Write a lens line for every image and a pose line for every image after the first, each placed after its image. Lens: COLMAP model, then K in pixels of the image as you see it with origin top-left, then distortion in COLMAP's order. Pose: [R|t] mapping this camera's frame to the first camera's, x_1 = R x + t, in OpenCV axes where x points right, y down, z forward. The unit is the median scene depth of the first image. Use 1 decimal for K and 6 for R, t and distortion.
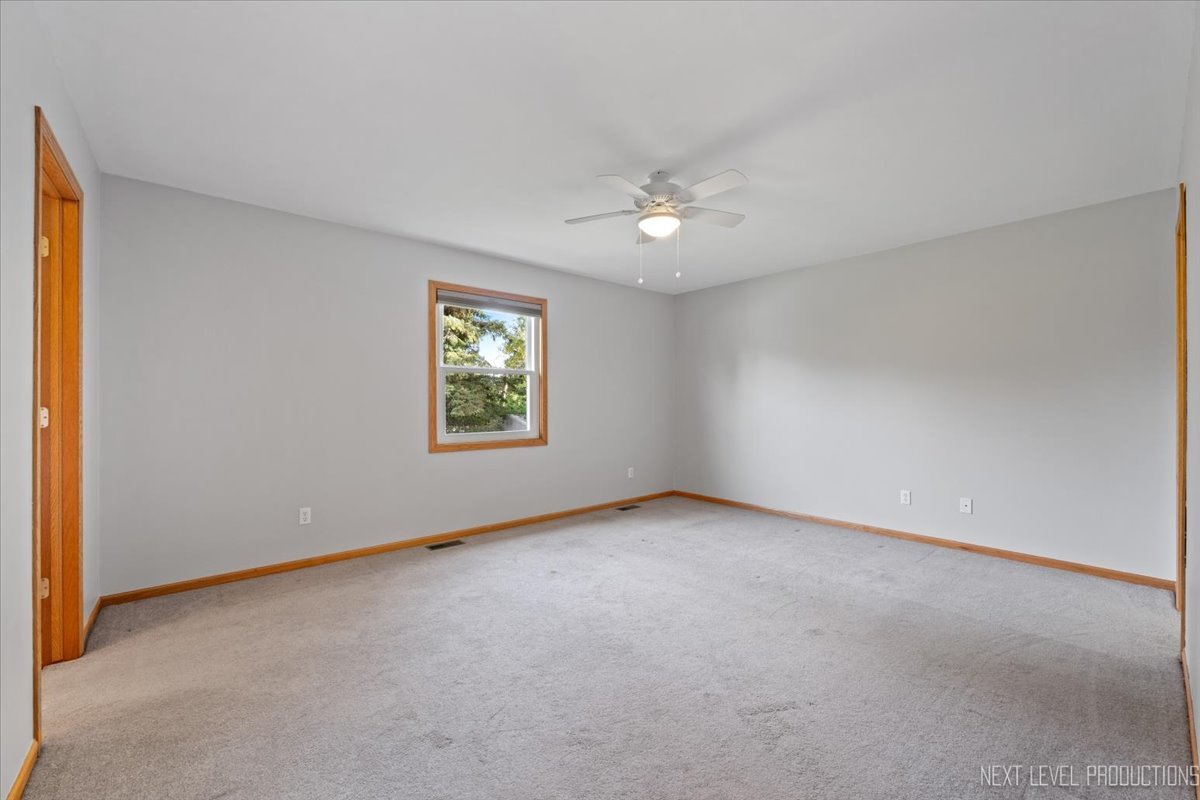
lens RADIAL K [[475.2, 0, 600.0], [0, 475.2, 400.0], [0, 0, 1]] dist [-0.002333, -0.000222]
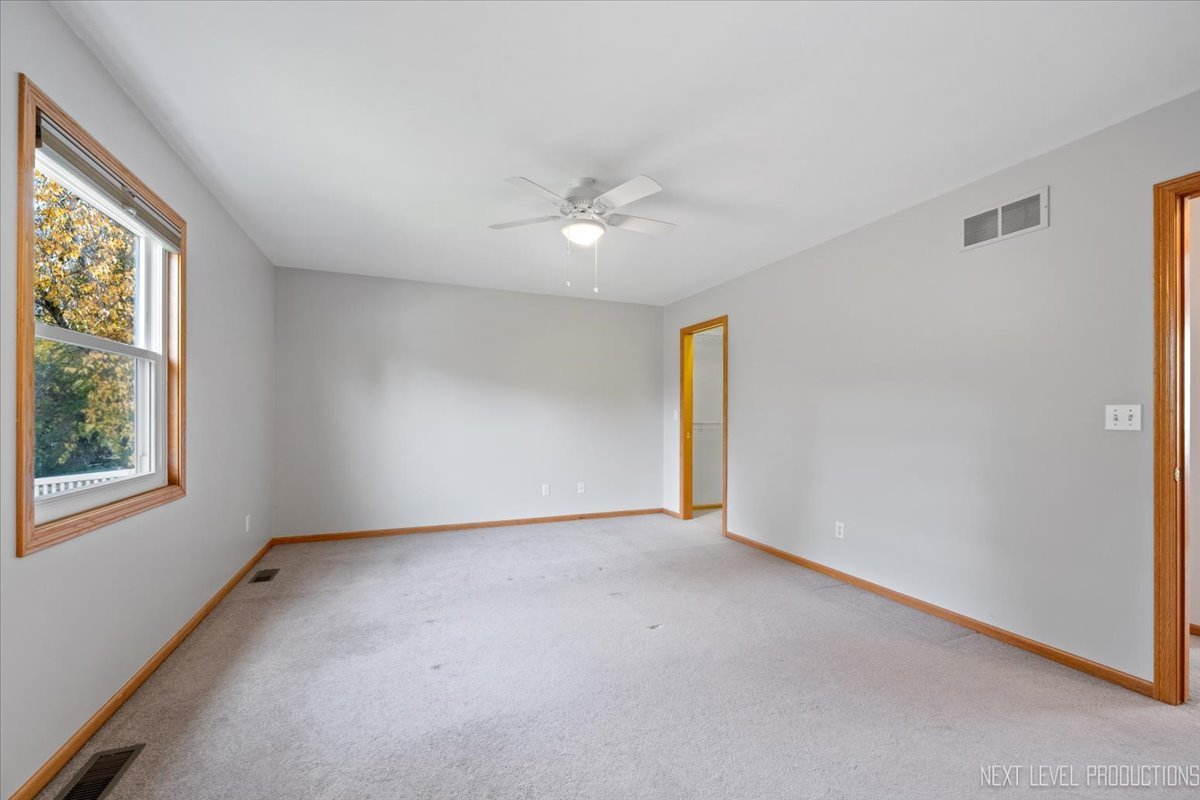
lens RADIAL K [[481.6, 0, 586.8], [0, 481.6, 404.0], [0, 0, 1]] dist [-0.004259, -0.000346]
pose [[0.322792, 0.024260, 0.946159, -0.554346], [-0.010782, 0.999701, -0.021954, 0.000029], [-0.946409, -0.003115, 0.322957, 0.468420]]
